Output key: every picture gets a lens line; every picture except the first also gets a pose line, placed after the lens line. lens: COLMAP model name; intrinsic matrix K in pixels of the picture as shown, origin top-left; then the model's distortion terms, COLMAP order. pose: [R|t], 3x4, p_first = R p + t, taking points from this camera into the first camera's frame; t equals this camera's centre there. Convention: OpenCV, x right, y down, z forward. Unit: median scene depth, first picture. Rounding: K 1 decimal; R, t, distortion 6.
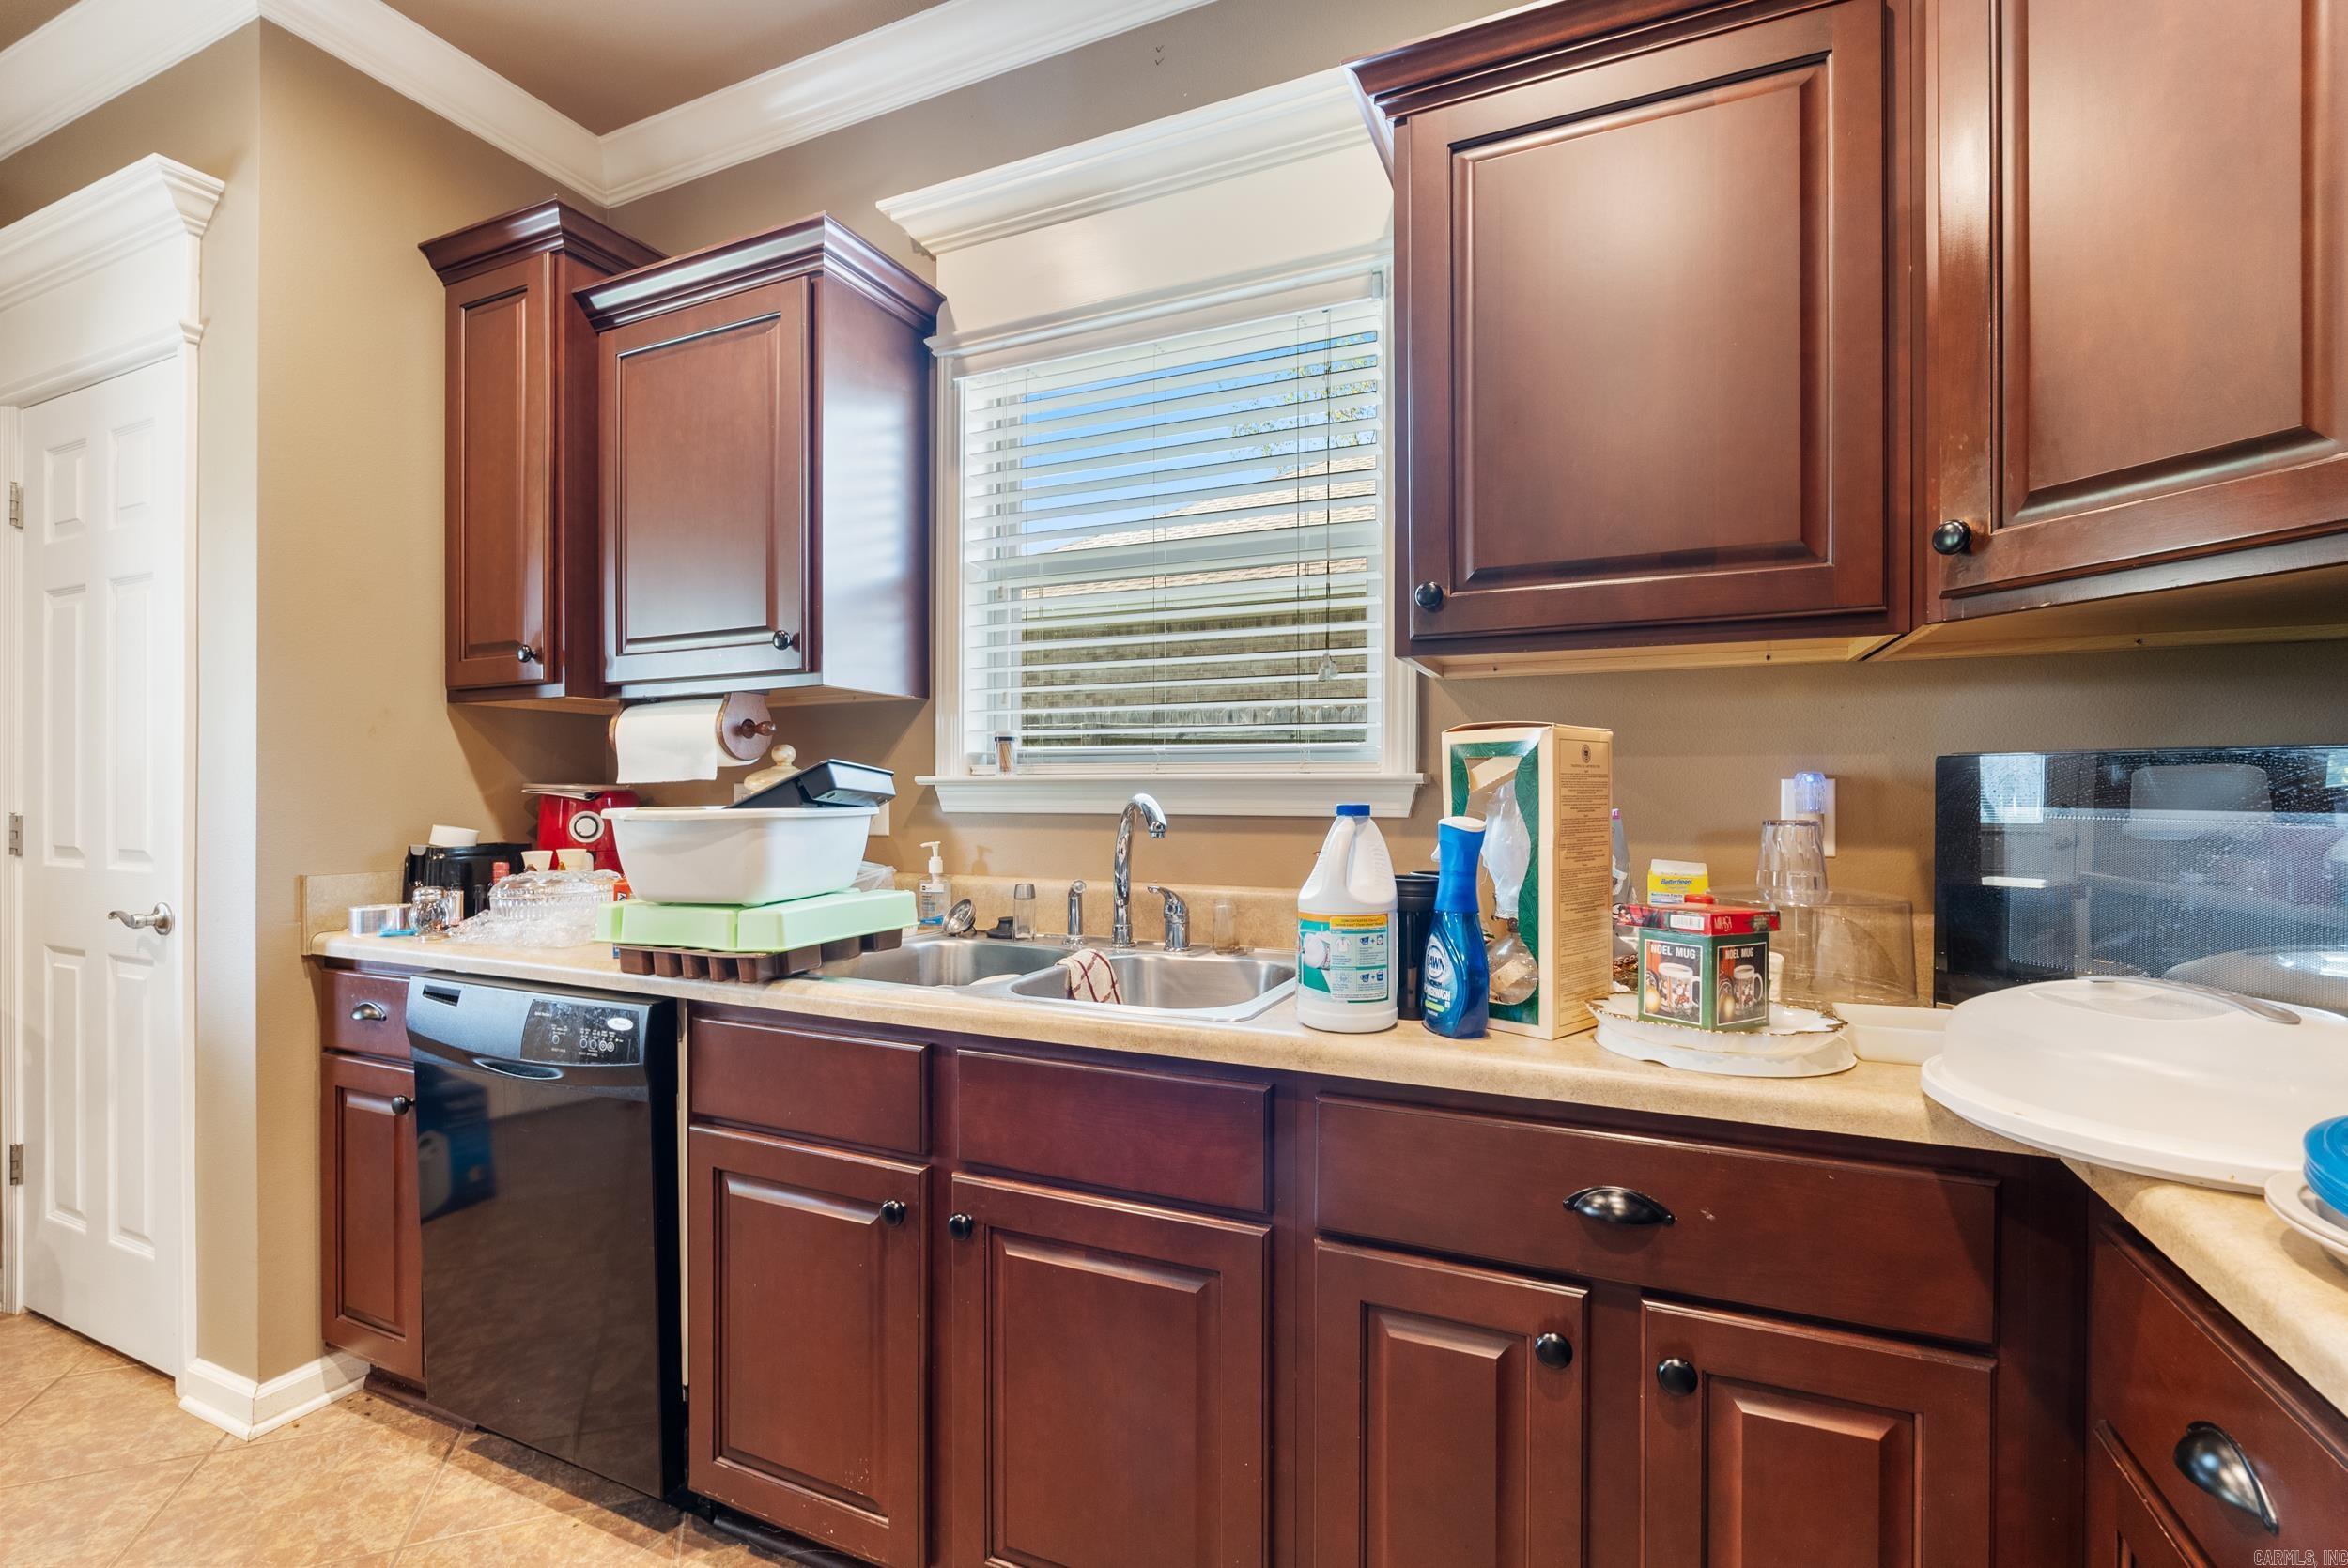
lens RADIAL K [[1058.2, 0, 1174.0], [0, 1058.2, 784.0], [0, 0, 1]] dist [-0.008236, -0.000012]
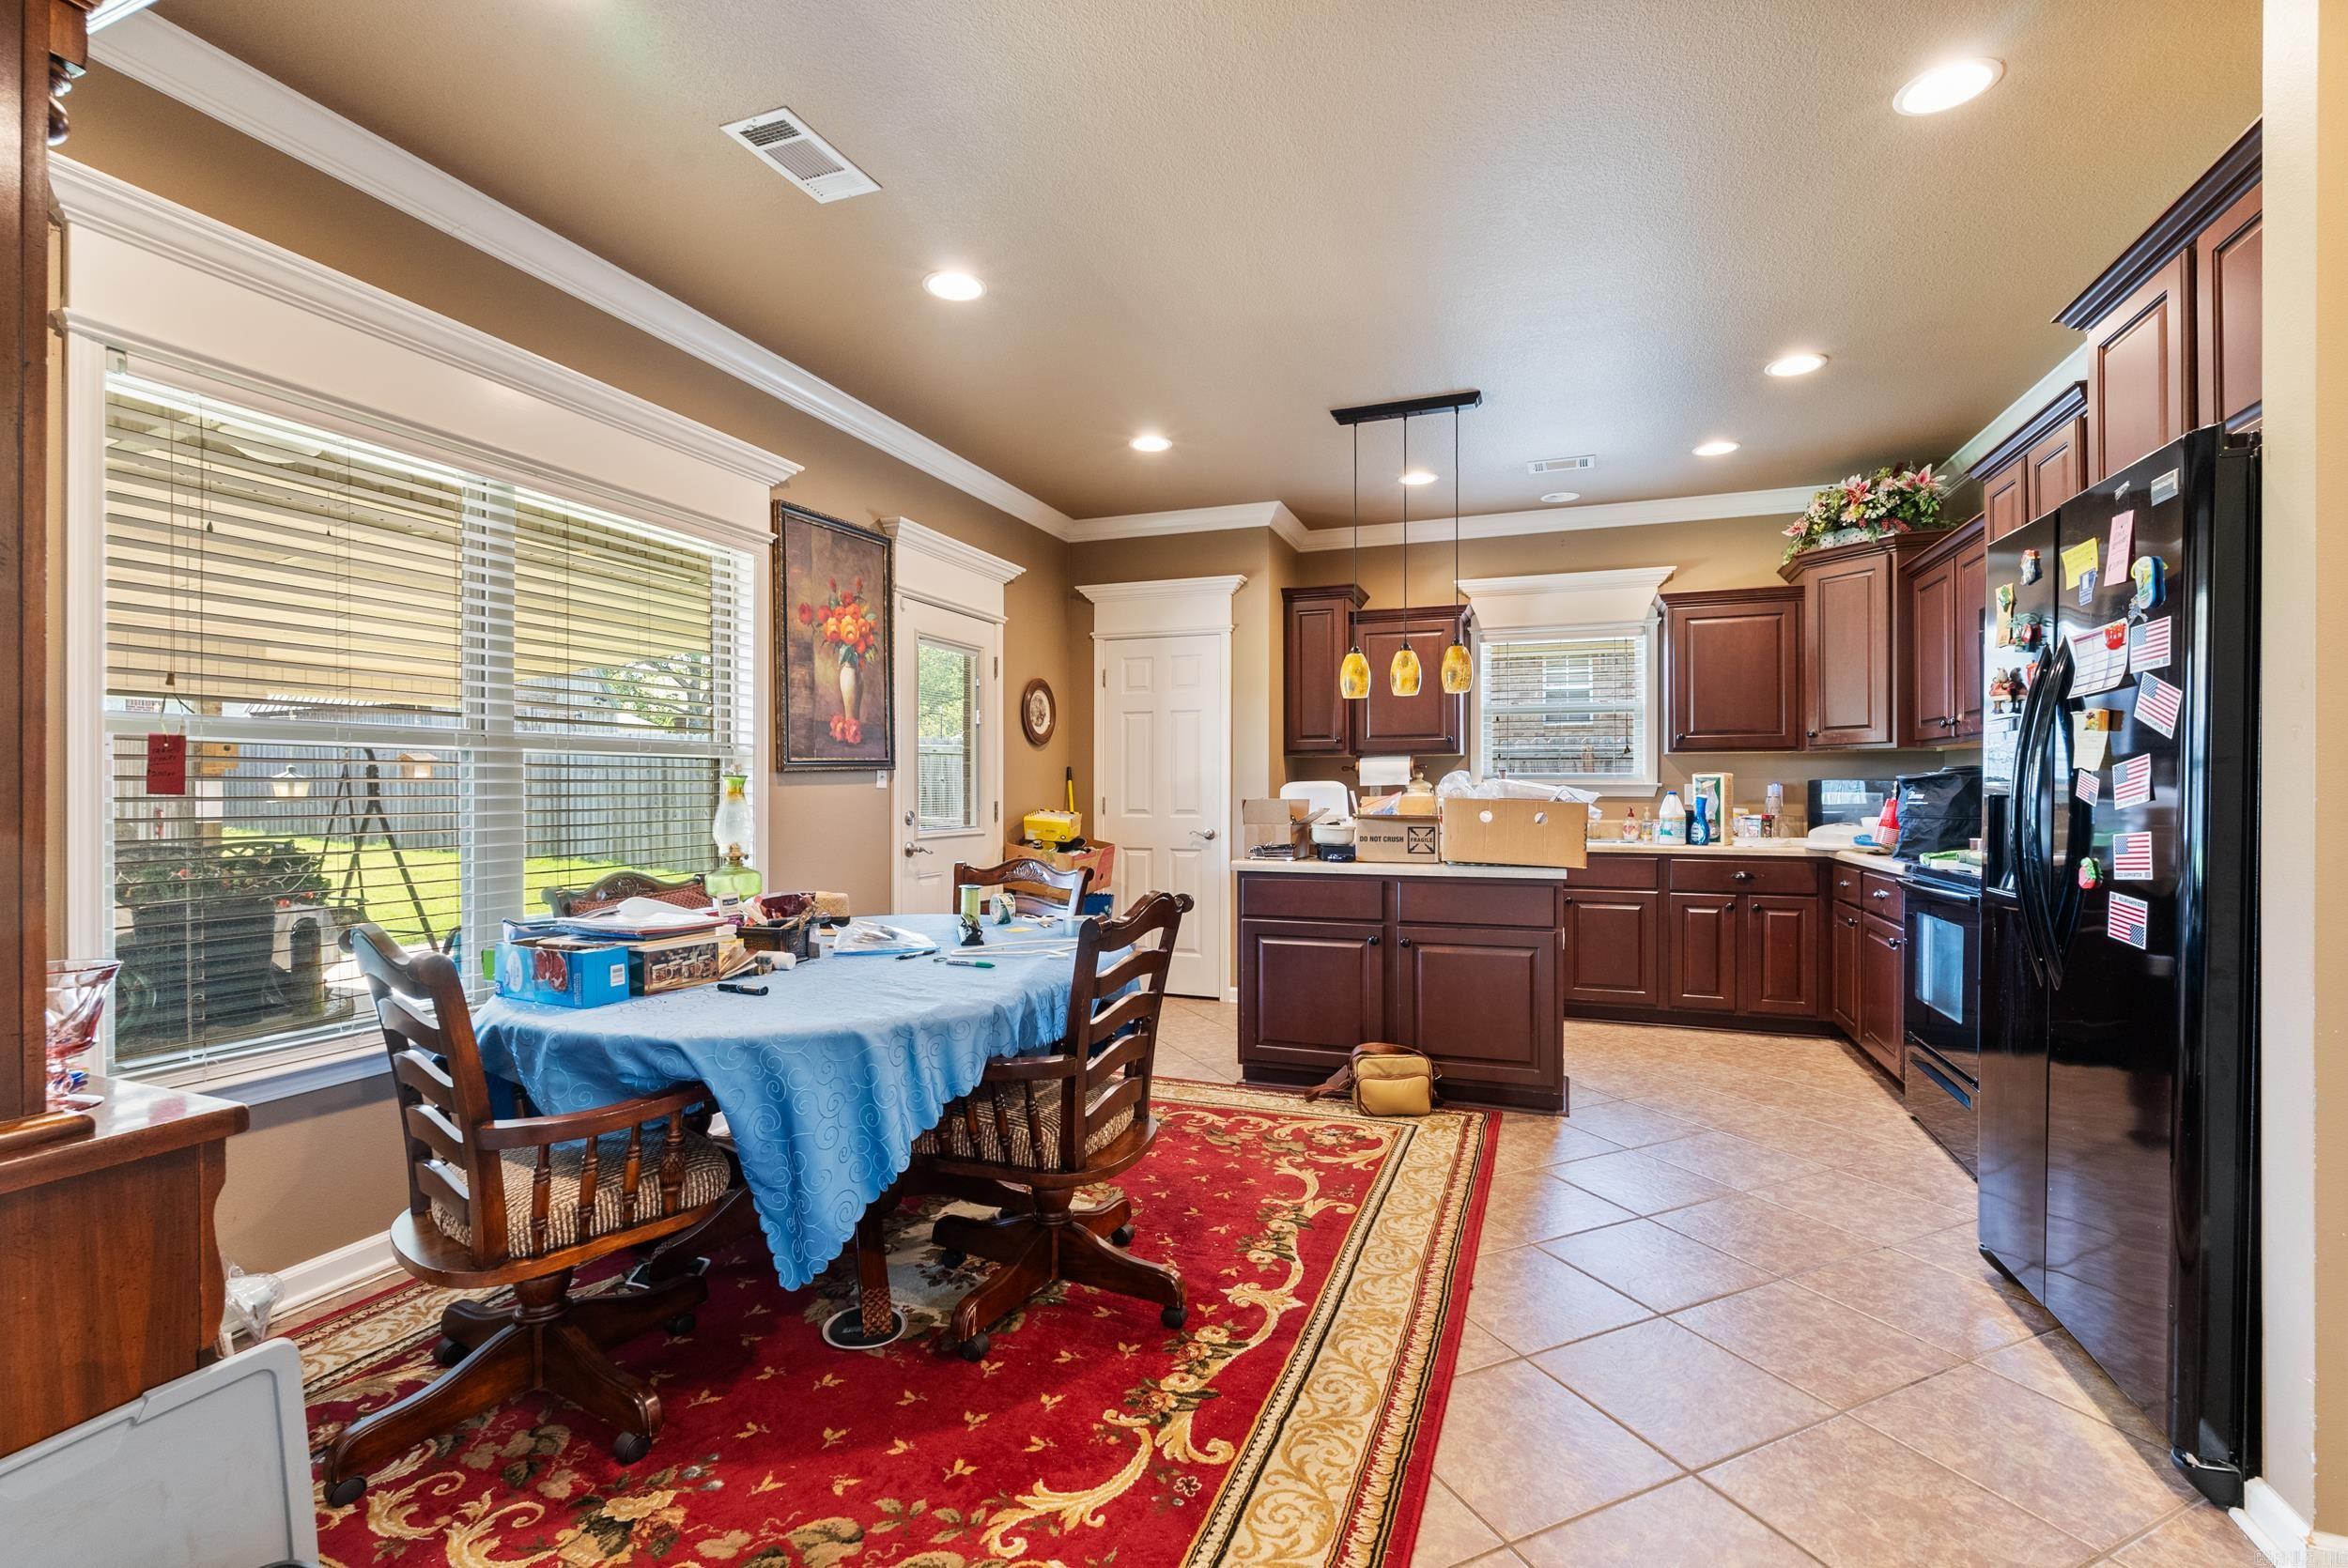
lens RADIAL K [[1058.2, 0, 1174.0], [0, 1058.2, 784.0], [0, 0, 1]] dist [-0.008236, -0.000012]
pose [[0.997836, -0.002760, 0.065698, -2.180451], [0.002481, 0.999988, 0.004329, -0.039113], [-0.065709, -0.004157, 0.997830, -3.186187]]
